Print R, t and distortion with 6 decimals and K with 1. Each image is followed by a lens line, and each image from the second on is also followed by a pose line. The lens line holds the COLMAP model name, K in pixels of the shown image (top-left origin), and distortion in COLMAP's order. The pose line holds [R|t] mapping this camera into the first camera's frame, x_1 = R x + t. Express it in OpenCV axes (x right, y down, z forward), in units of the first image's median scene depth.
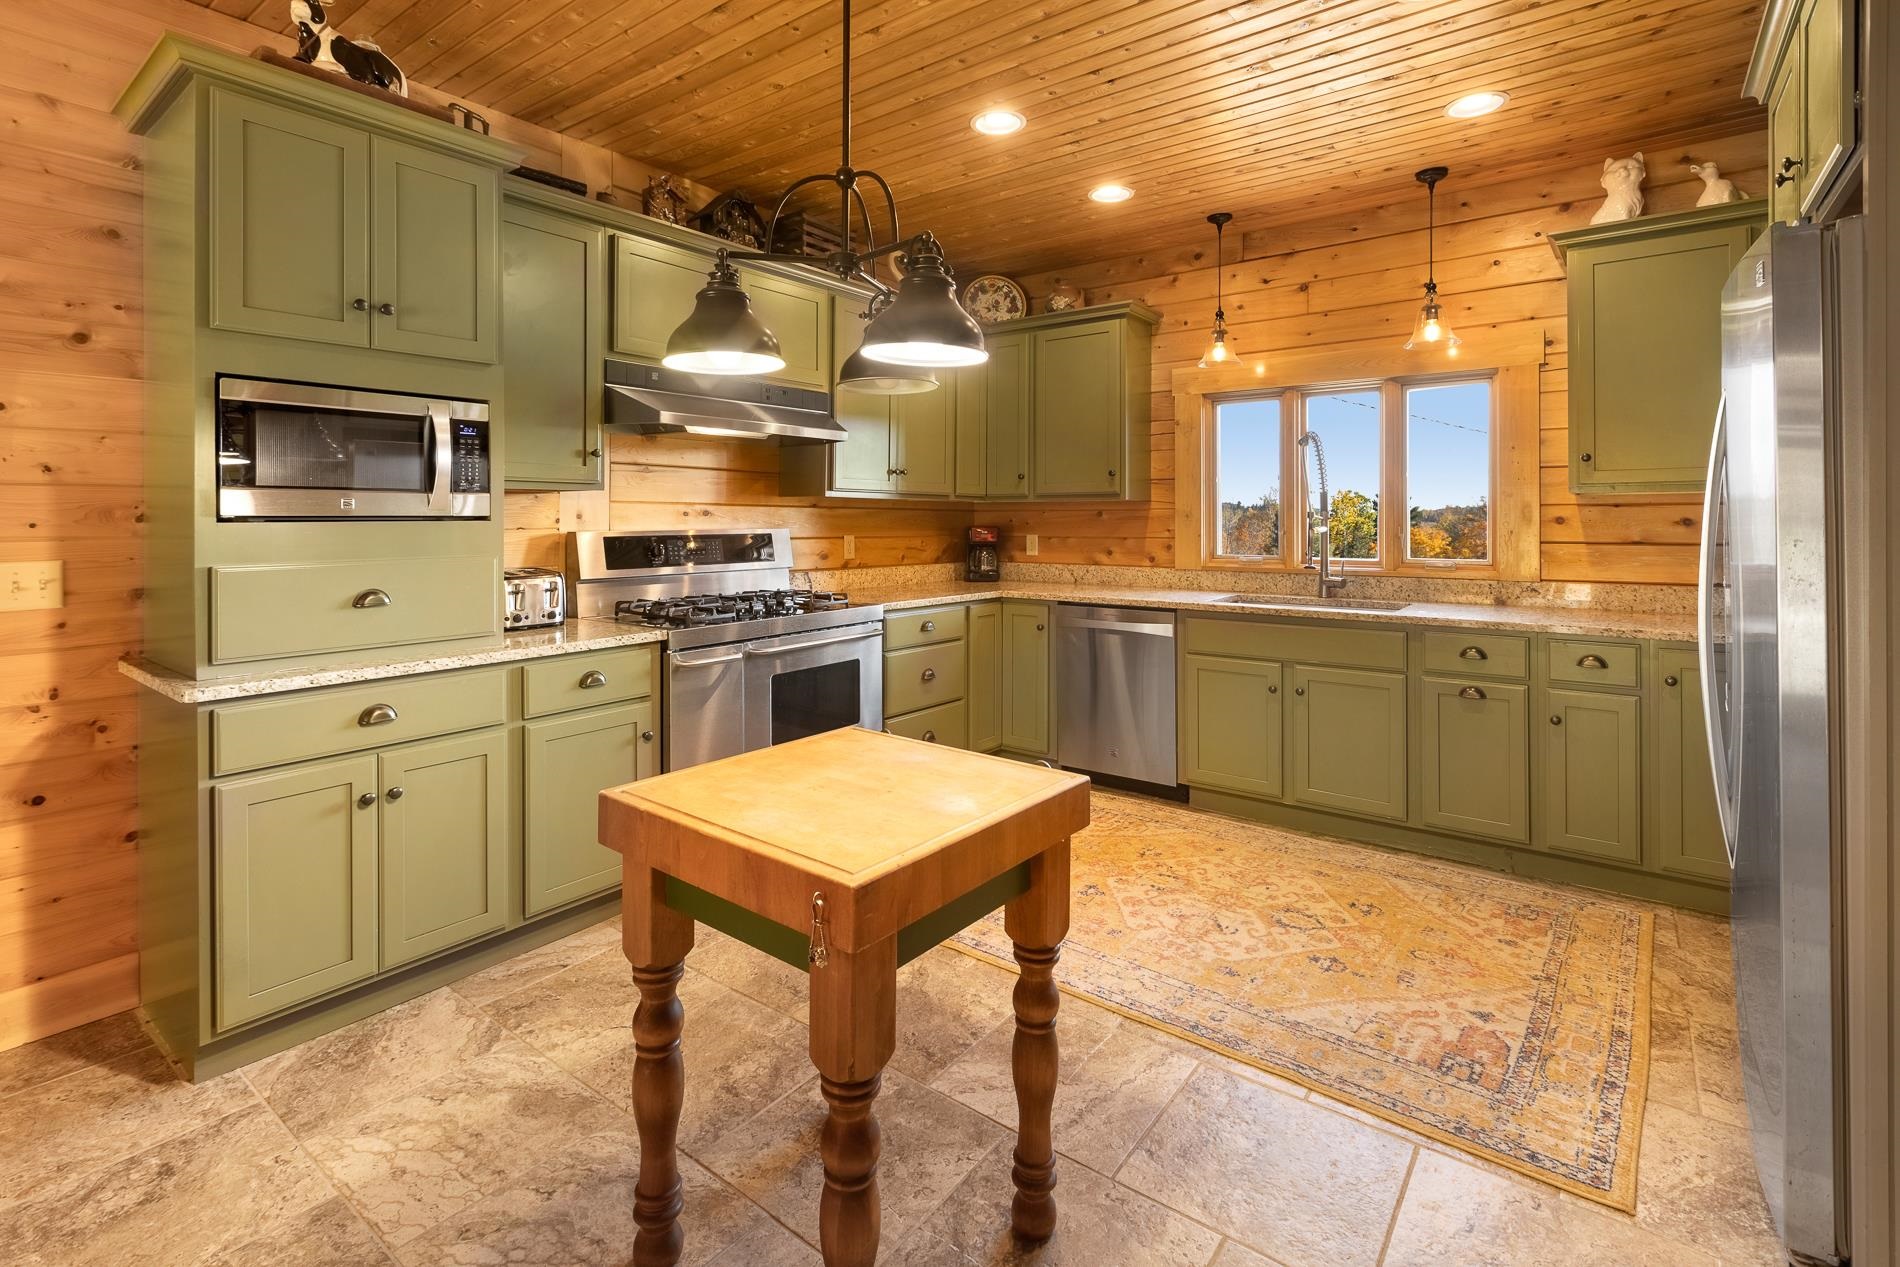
lens RADIAL K [[879.1, 0, 965.7], [0, 879.1, 524.1], [0, 0, 1]] dist [-0.001556, 0.000296]
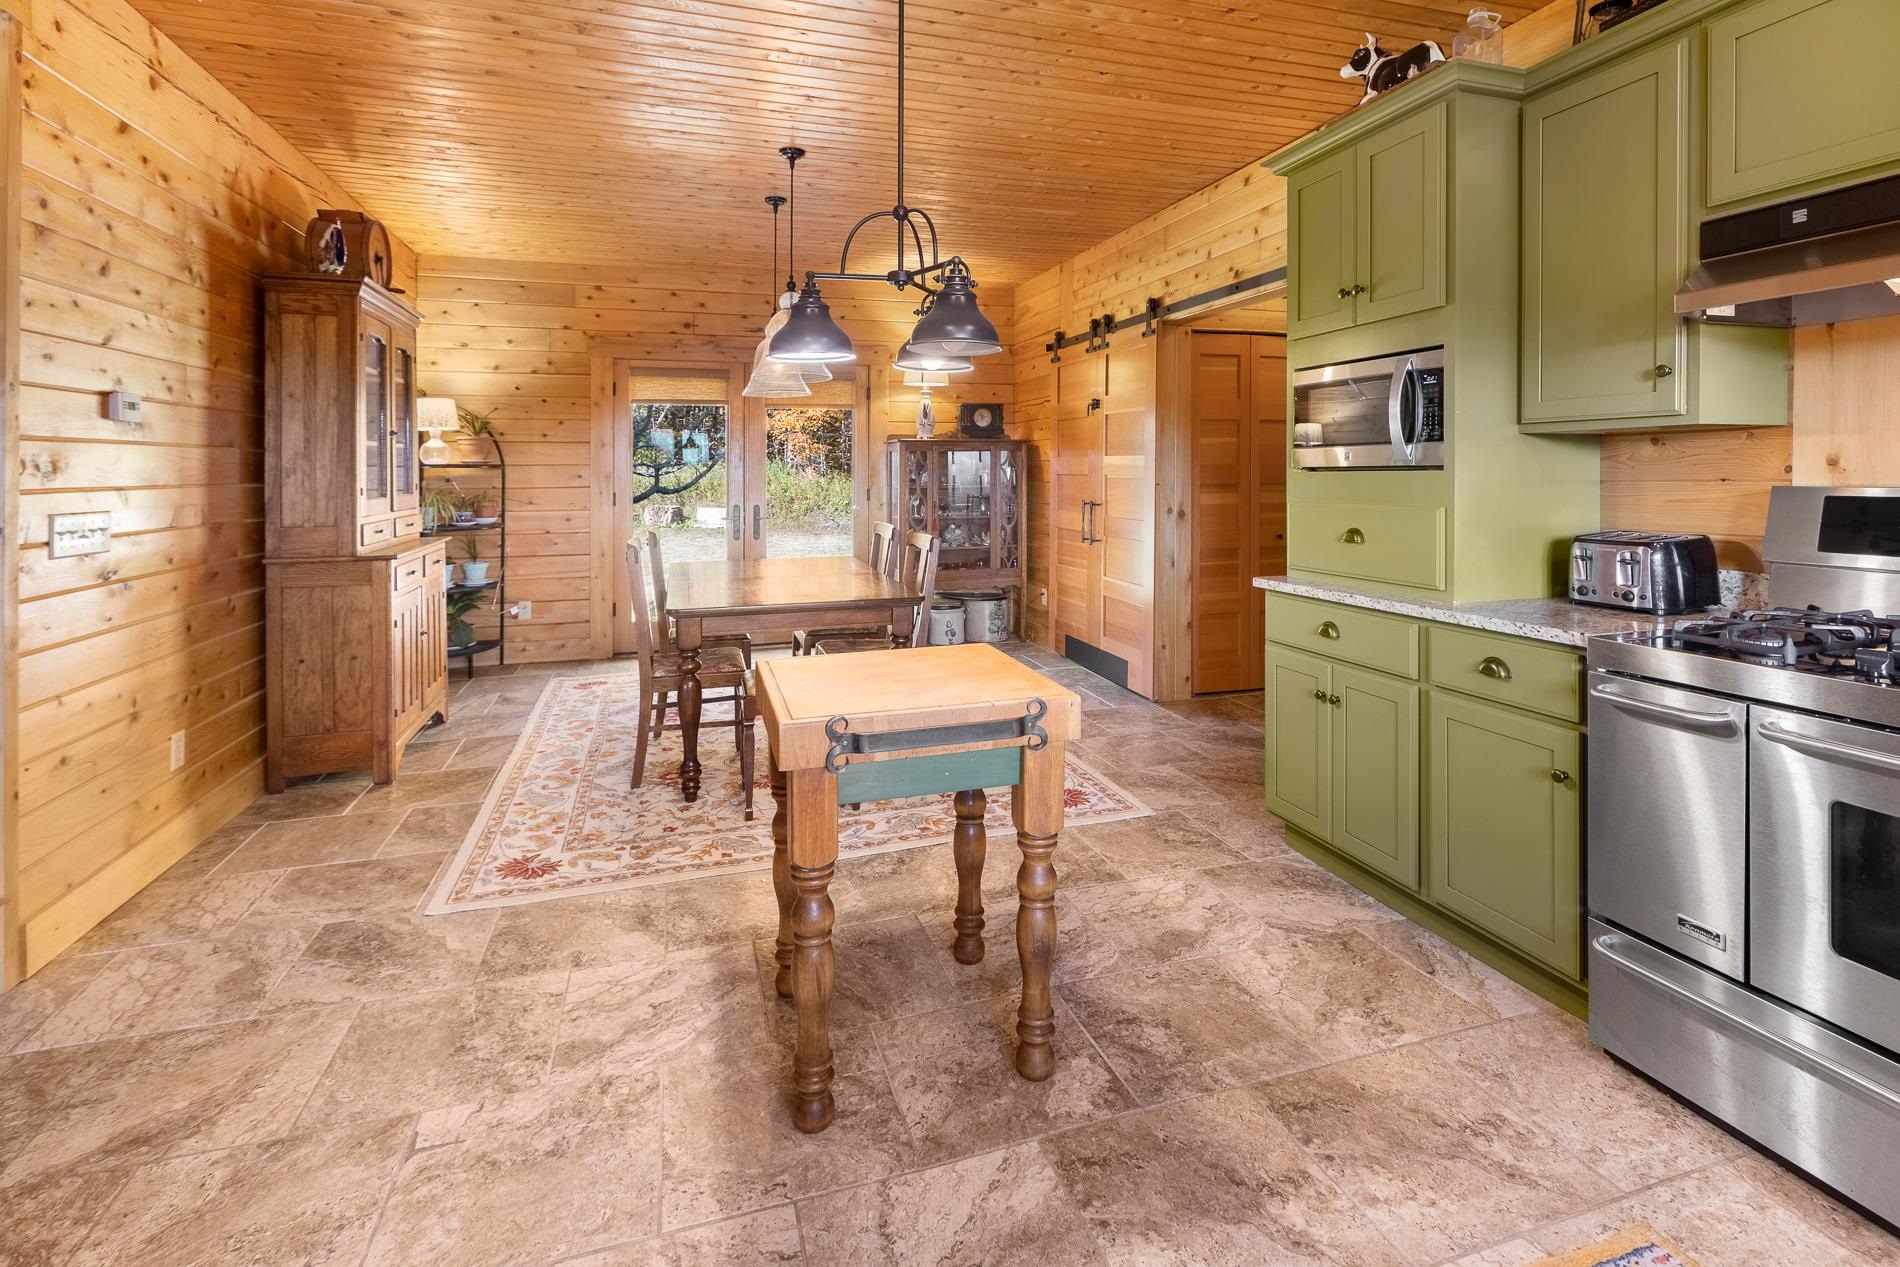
lens RADIAL K [[879.1, 0, 947.2], [0, 879.1, 472.8], [0, 0, 1]] dist [-0.001556, 0.000296]
pose [[-0.585632, 0.004154, -0.810566, 0.484966], [0.001686, 0.999991, 0.003907, -0.004950], [0.810575, 0.000921, -0.585634, 0.999047]]
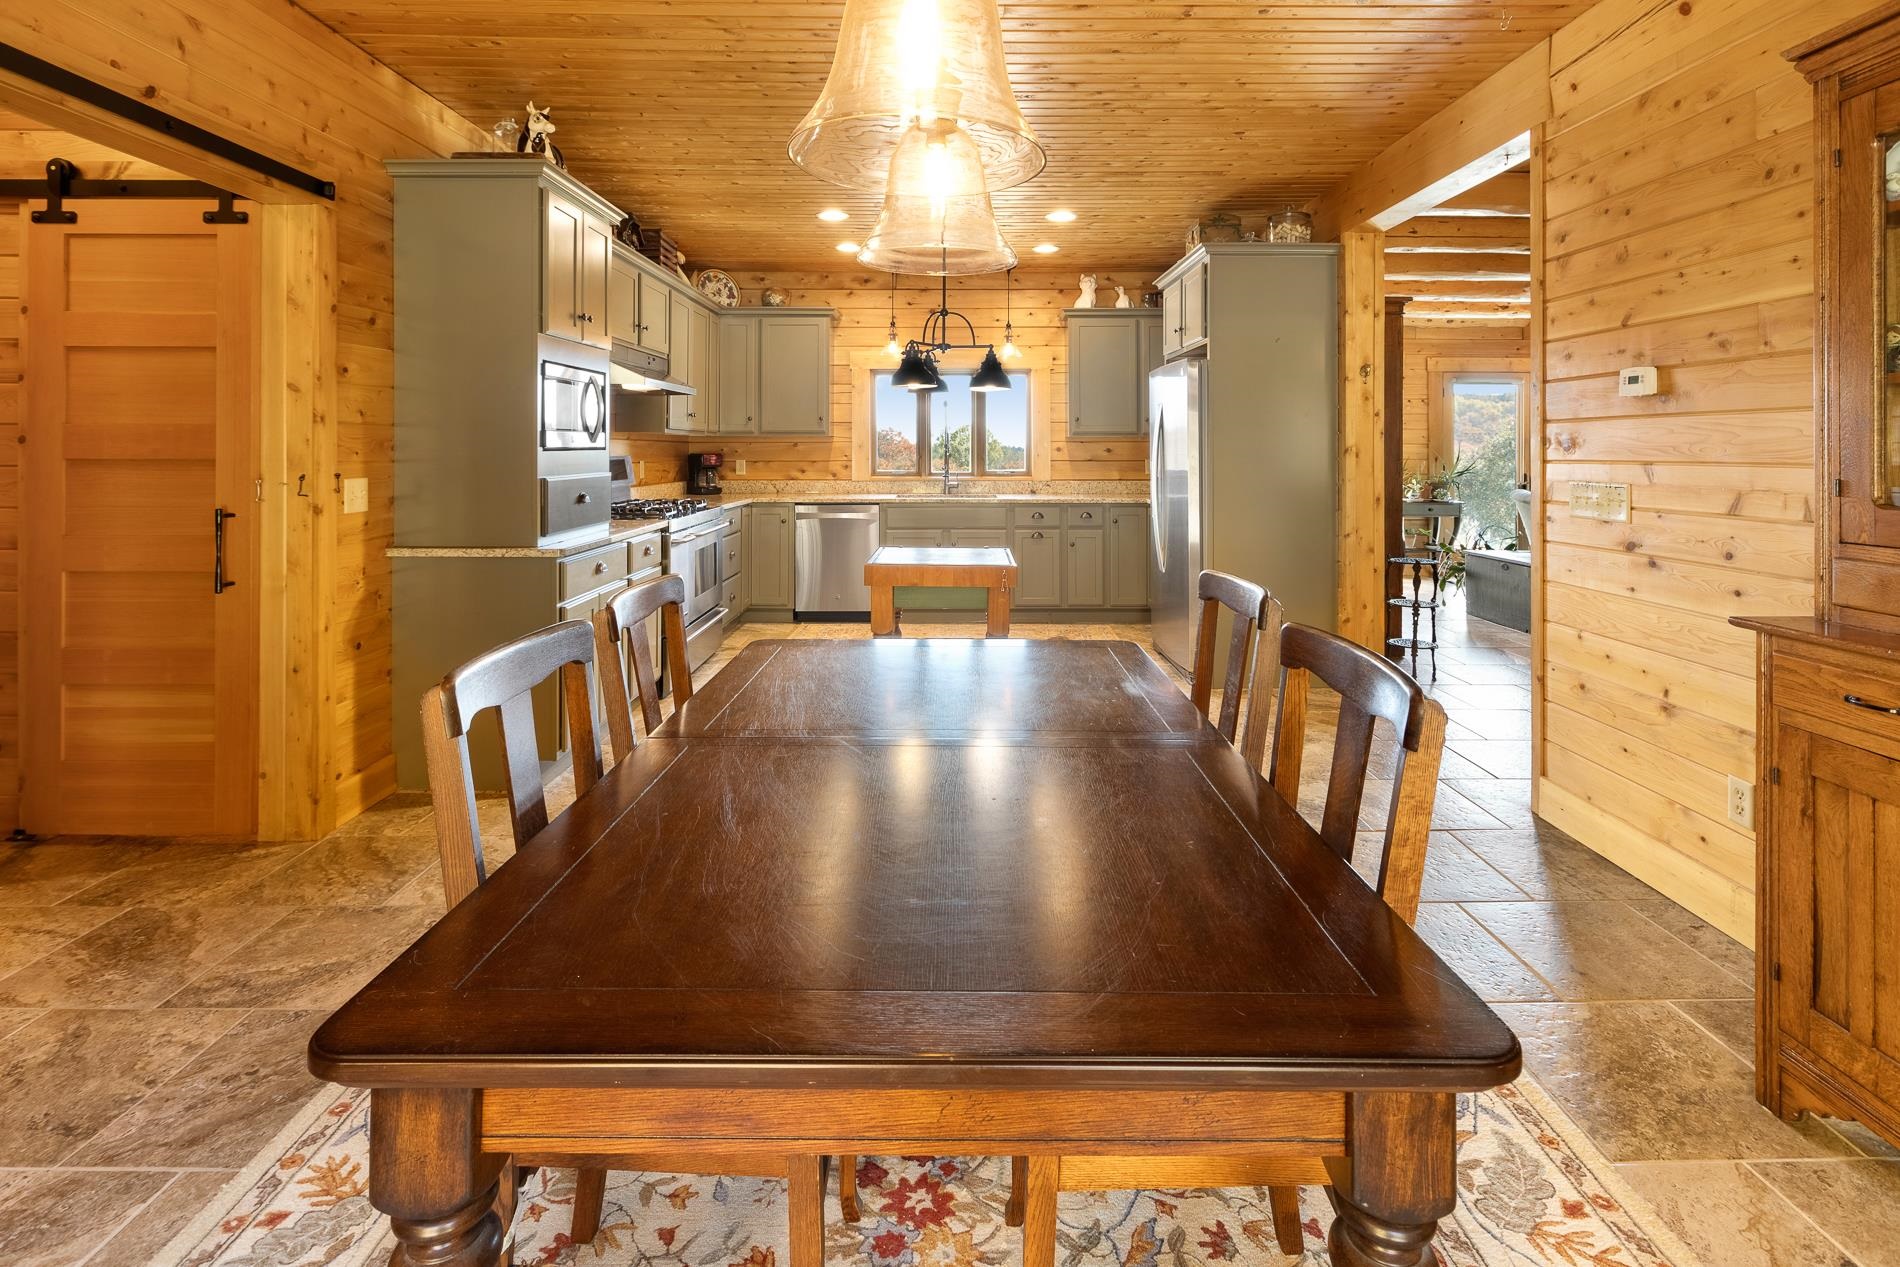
lens RADIAL K [[879.1, 0, 954.5], [0, 879.1, 456.4], [0, 0, 1]] dist [-0.001556, 0.000296]
pose [[0.800515, -0.004538, 0.599296, -0.910928], [0.001846, 0.999985, 0.005107, 0.001037], [-0.599310, -0.002982, 0.800511, -0.579409]]
